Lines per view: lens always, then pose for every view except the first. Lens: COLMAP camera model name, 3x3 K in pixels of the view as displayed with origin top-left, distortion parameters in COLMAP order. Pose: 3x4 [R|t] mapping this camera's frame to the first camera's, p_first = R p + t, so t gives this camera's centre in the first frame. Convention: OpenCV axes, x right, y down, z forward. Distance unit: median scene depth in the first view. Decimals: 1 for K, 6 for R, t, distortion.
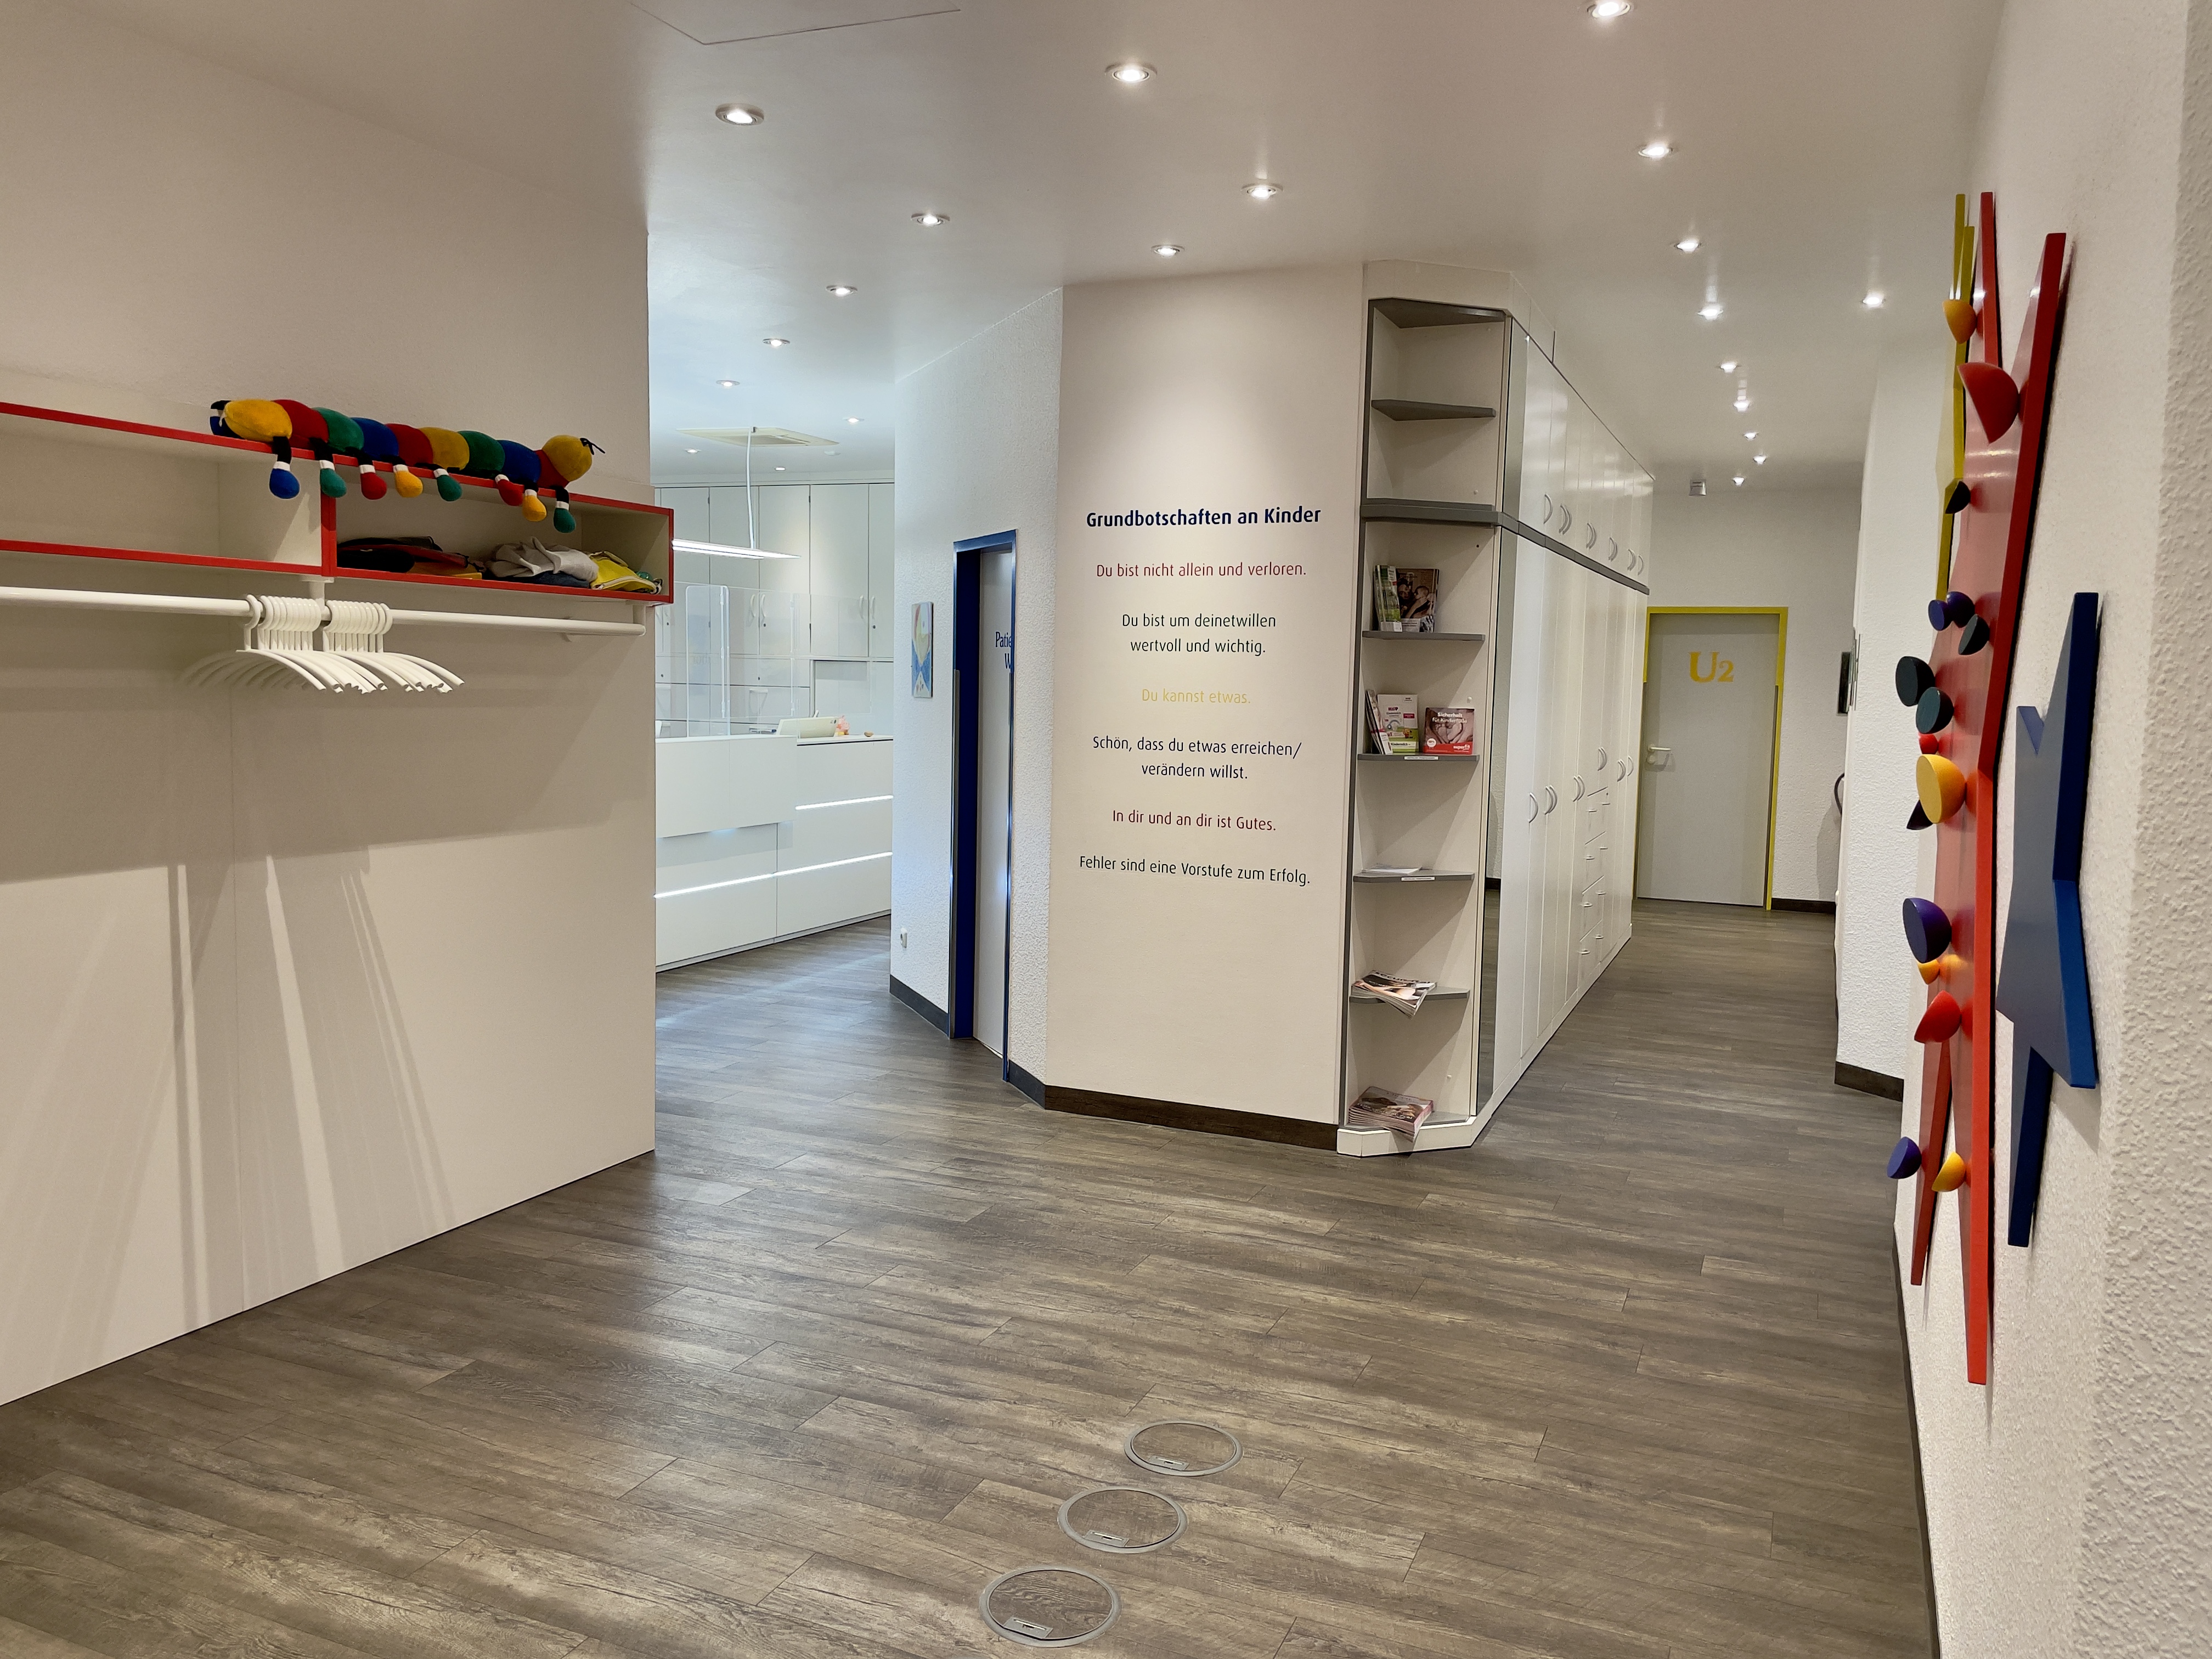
lens RADIAL K [[1678.0, 0, 1106.0], [0, 1678.0, 829.5], [0, 0, 1]] dist [0.125416, -0.153318]
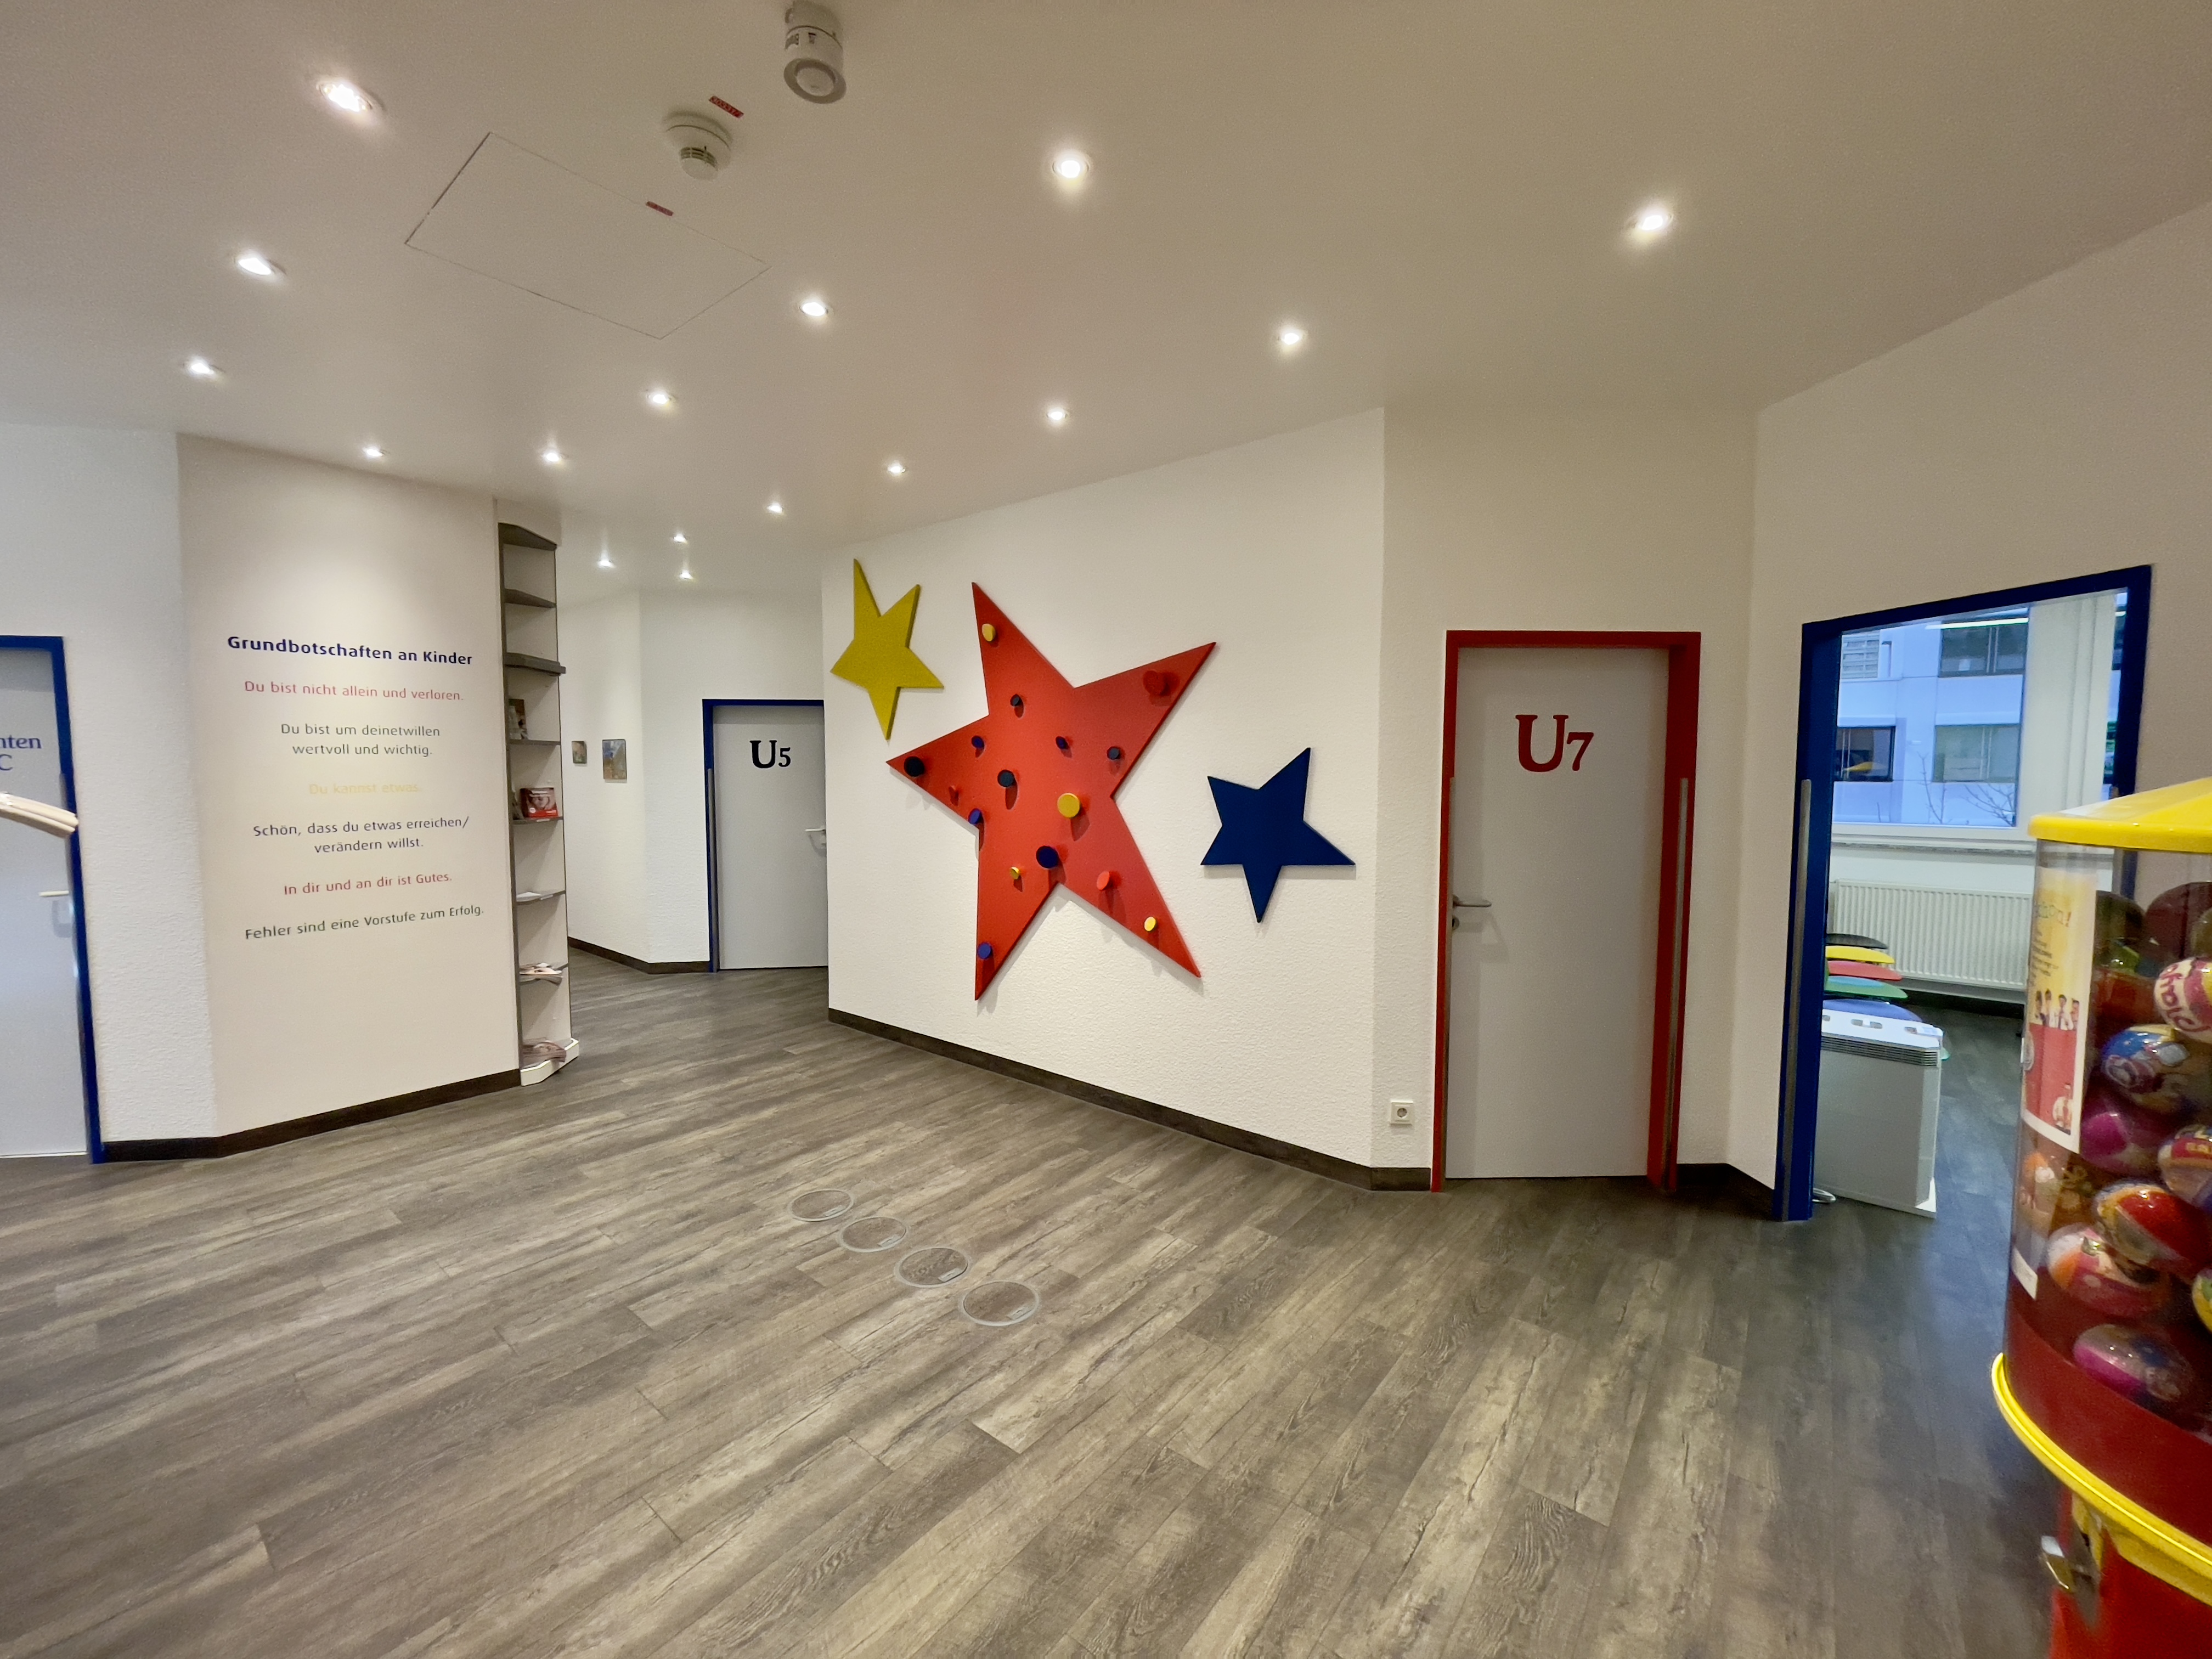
lens RADIAL K [[893.8, 0, 1104.9], [0, 893.8, 837.1], [0, 0, 1]] dist [-0.000965, 0.000143]
pose [[0.279139, -0.101289, 0.954894, -0.521841], [0.096899, 0.992316, 0.076933, -0.045614], [-0.955349, 0.071053, 0.286809, 0.297698]]
